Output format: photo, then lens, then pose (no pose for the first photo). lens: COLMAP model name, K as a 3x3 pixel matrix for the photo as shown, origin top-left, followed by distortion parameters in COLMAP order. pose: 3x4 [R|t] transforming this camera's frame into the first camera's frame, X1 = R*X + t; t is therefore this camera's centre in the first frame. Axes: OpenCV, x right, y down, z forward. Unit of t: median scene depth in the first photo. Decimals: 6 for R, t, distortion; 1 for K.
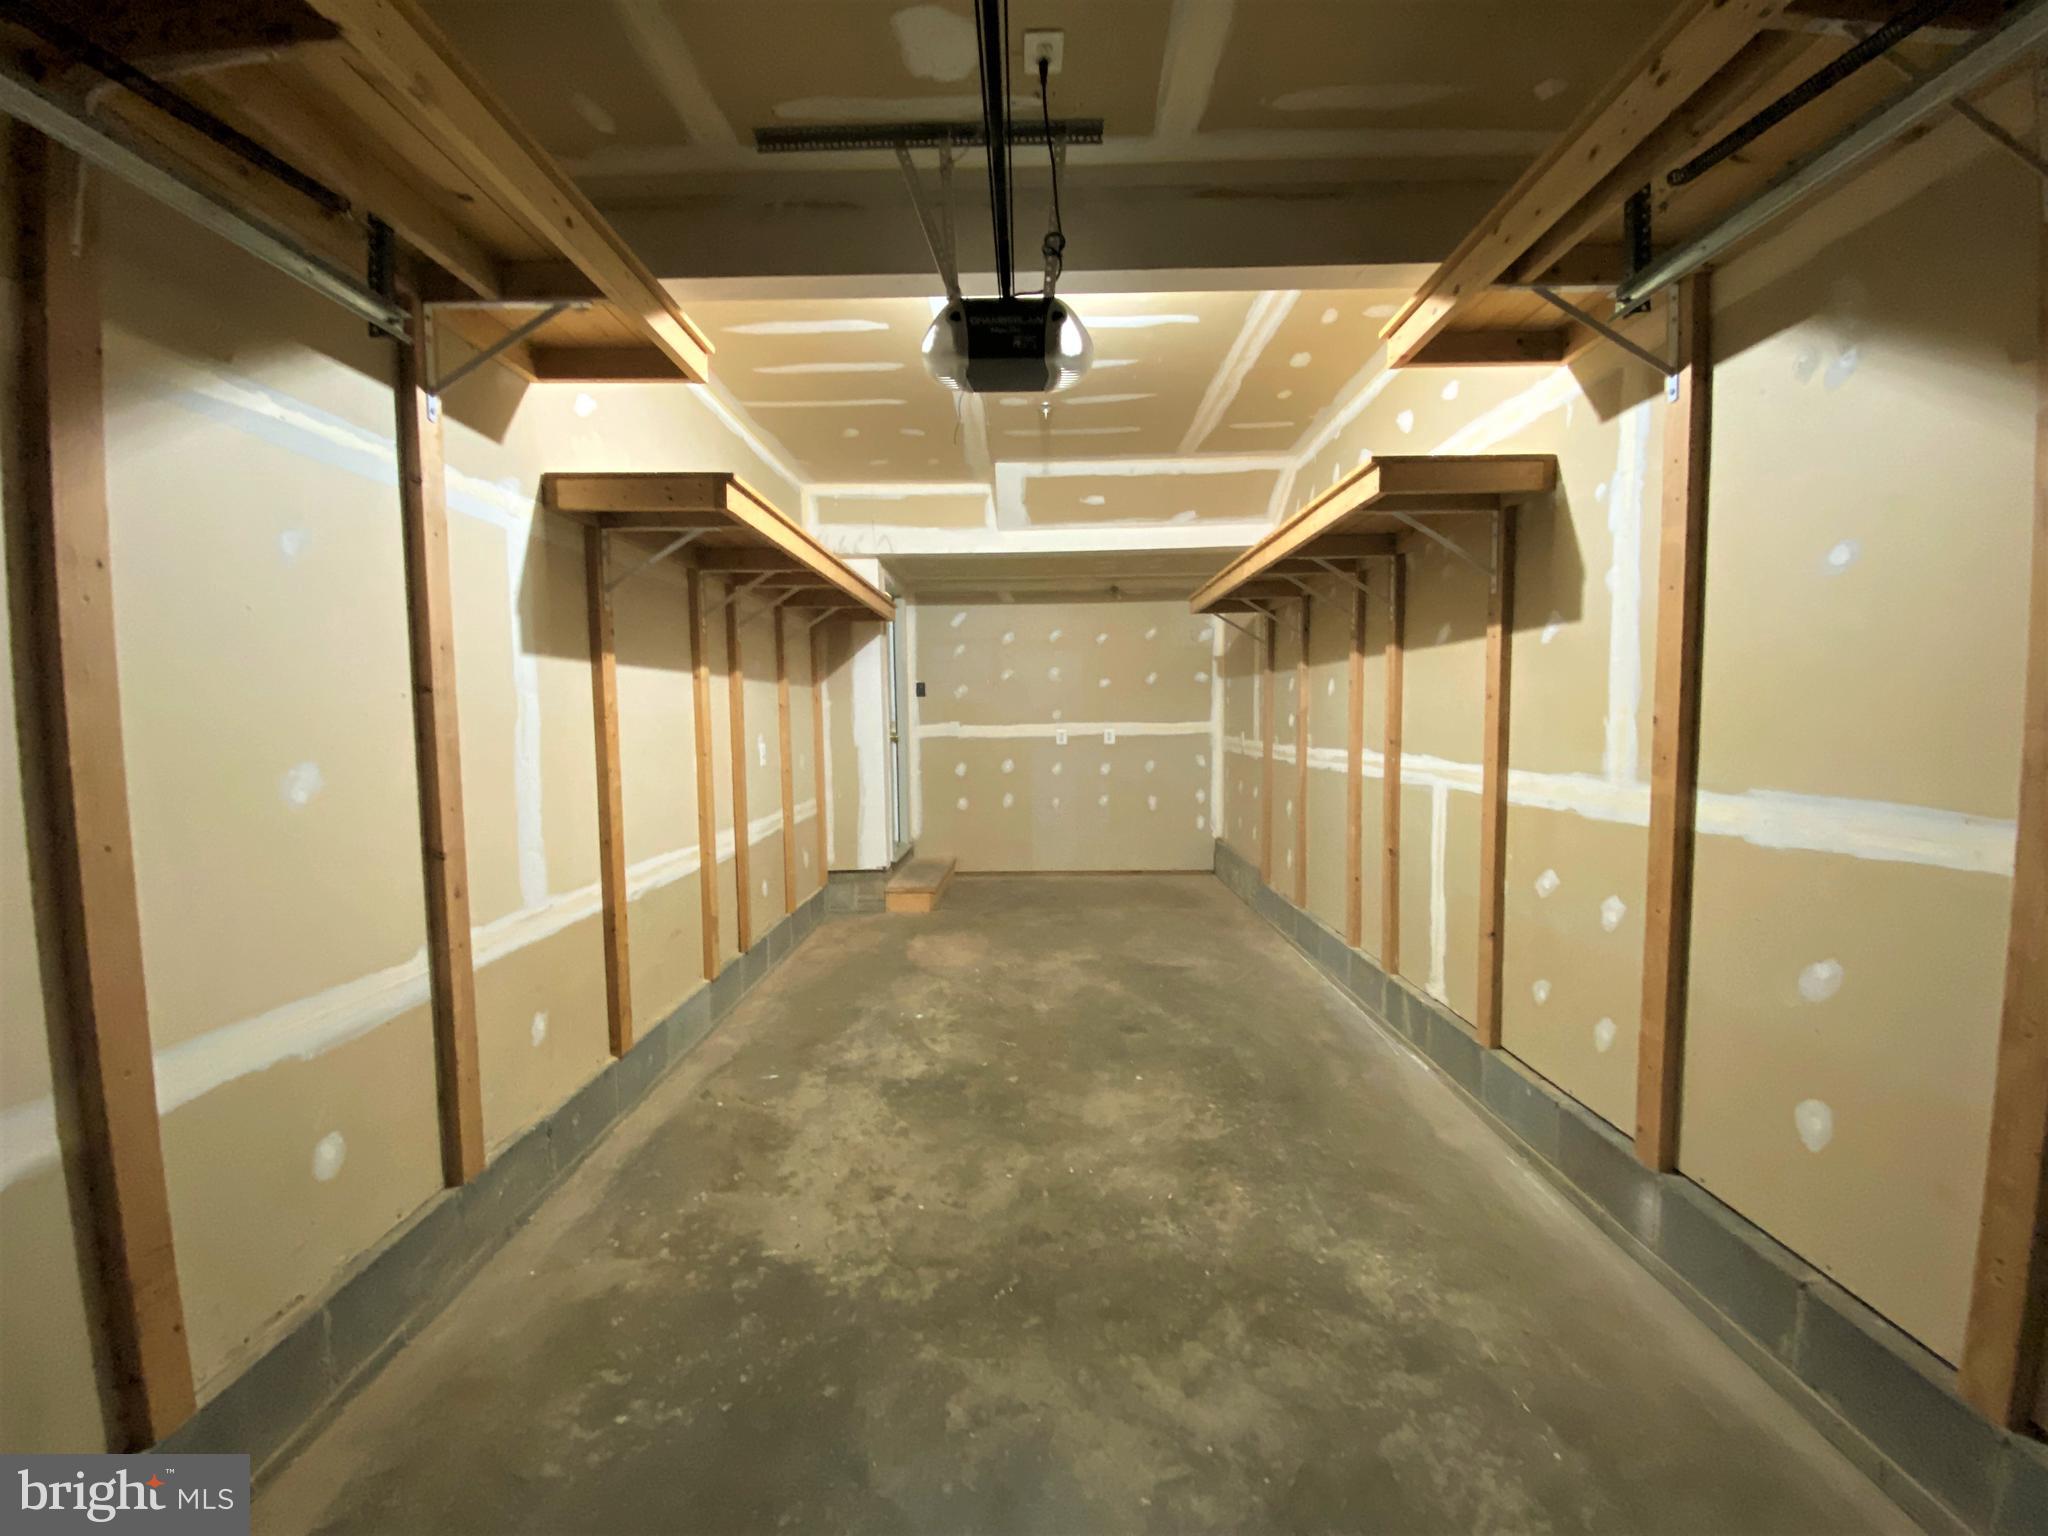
lens RADIAL K [[821.1, 0, 1019.4], [0, 821.1, 765.3], [0, 0, 1]] dist [0.009468, -0.012118]
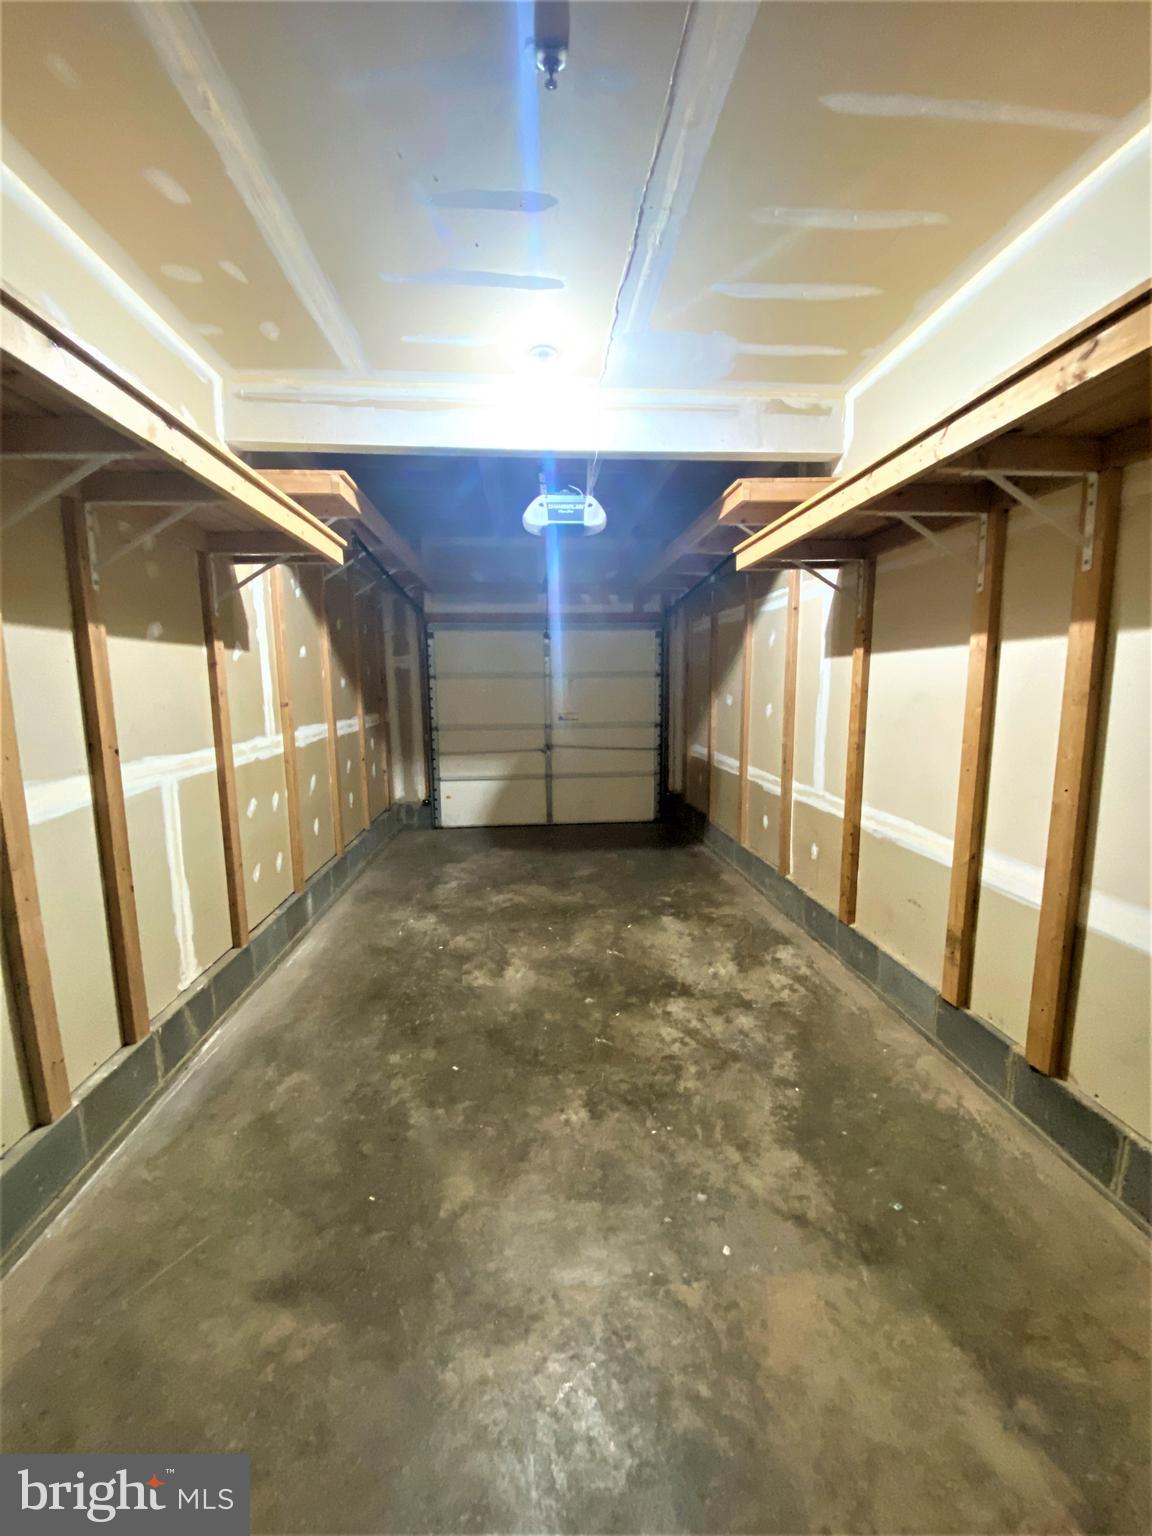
lens RADIAL K [[615.8, 0, 578.6], [0, 615.8, 775.4], [0, 0, 1]] dist [0.009468, -0.012118]
pose [[-0.995145, 0.036481, -0.091412, 0.080579], [0.016720, 0.977930, 0.208261, -0.136838], [0.096992, 0.205721, -0.973792, 1.845188]]
